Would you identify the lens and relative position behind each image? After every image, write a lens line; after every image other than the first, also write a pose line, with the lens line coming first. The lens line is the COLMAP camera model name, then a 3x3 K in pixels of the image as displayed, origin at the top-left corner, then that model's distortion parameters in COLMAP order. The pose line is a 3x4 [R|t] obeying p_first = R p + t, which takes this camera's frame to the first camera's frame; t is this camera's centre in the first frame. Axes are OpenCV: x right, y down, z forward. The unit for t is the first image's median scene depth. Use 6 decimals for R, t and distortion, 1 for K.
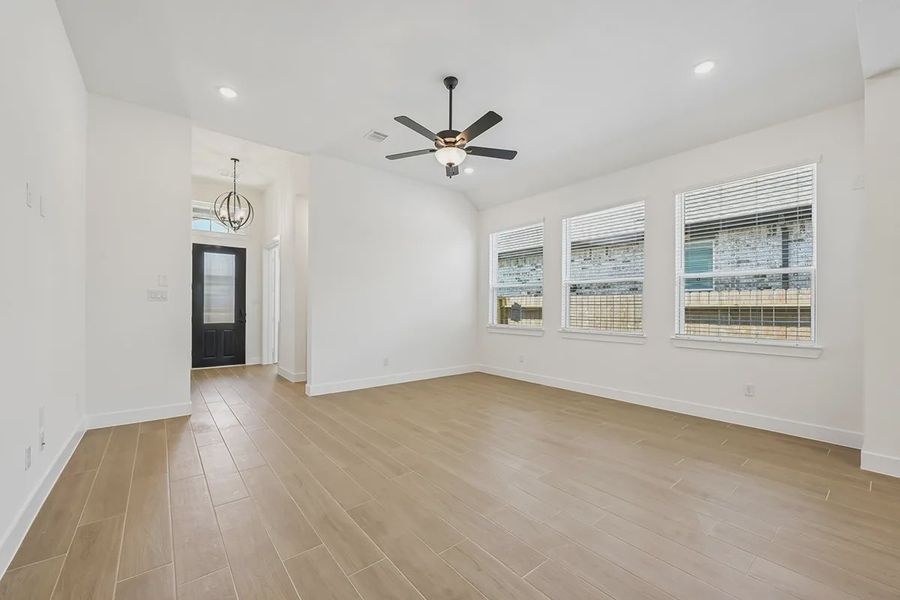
lens RADIAL K [[359.6, 0, 437.1], [0, 359.6, 304.9], [0, 0, 1]] dist [0.000448, -0.000028]
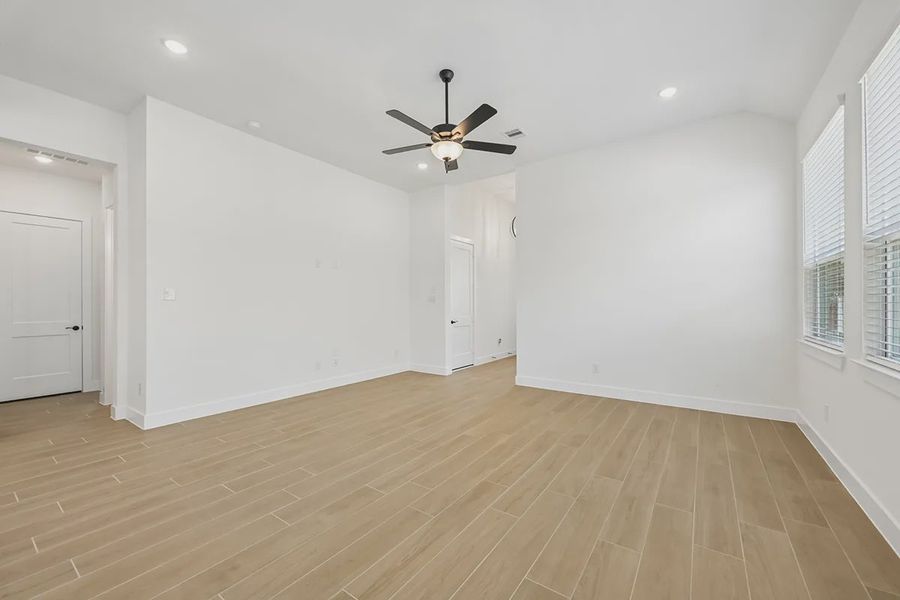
lens RADIAL K [[360.6, 0, 450.0], [0, 360.6, 300.0], [0, 0, 1]] dist [0.000046, -0.000163]
pose [[0.288739, -0.011967, -0.957333, 0.673629], [0.009000, 0.999912, -0.009785, -0.000357], [0.957365, -0.005790, 0.288821, 0.494397]]
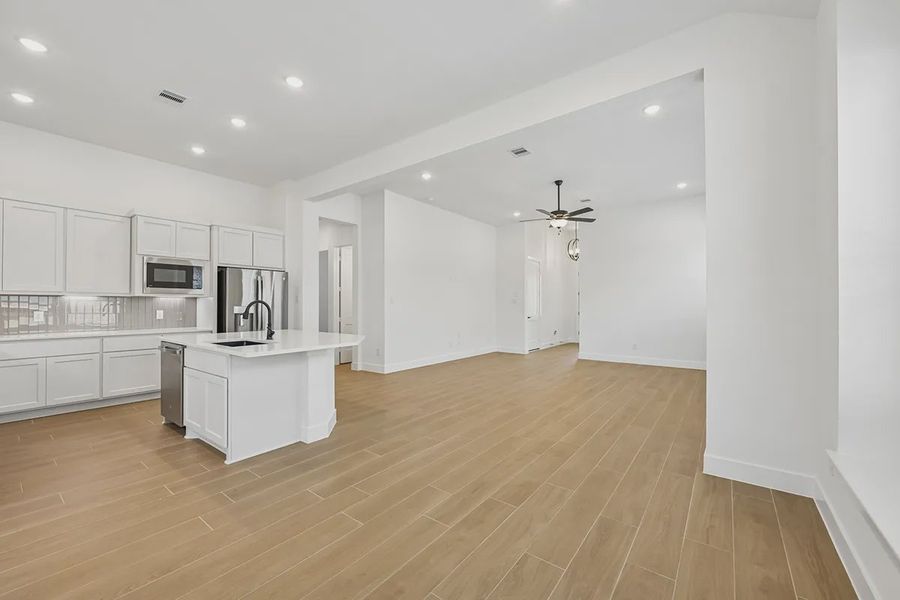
lens RADIAL K [[360.6, 0, 450.0], [0, 360.6, 300.0], [0, 0, 1]] dist [0.000046, -0.000163]
pose [[0.255788, -0.005289, -0.966719, 1.121780], [0.001857, 0.999986, -0.004979, -0.016230], [0.966731, -0.000522, 0.255794, 0.018233]]
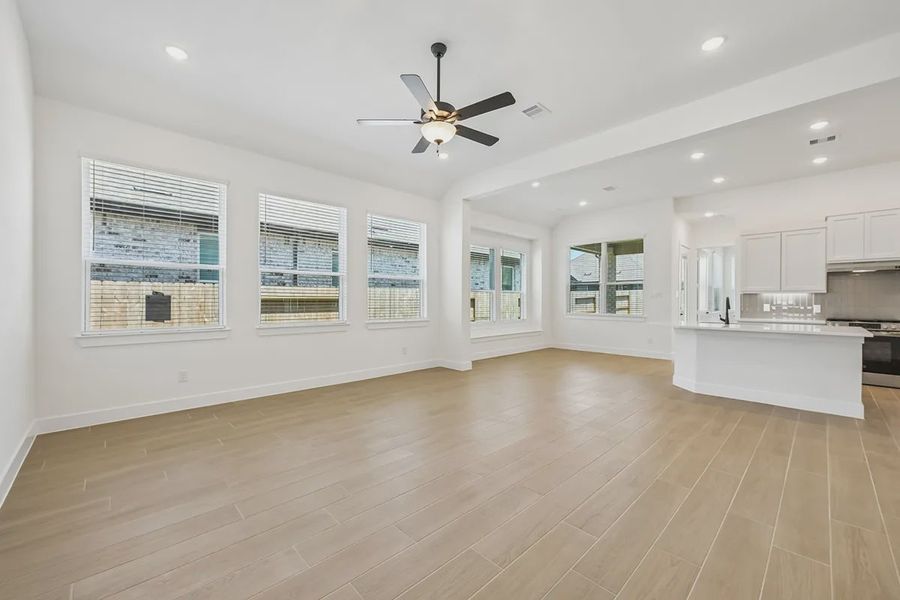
lens RADIAL K [[360.6, 0, 450.0], [0, 360.6, 300.0], [0, 0, 1]] dist [0.000046, -0.000163]
pose [[-0.111045, -0.001263, 0.993815, -0.589768], [-0.010231, 0.999948, 0.000128, 0.005433], [-0.993763, -0.010154, -0.111052, 0.736705]]
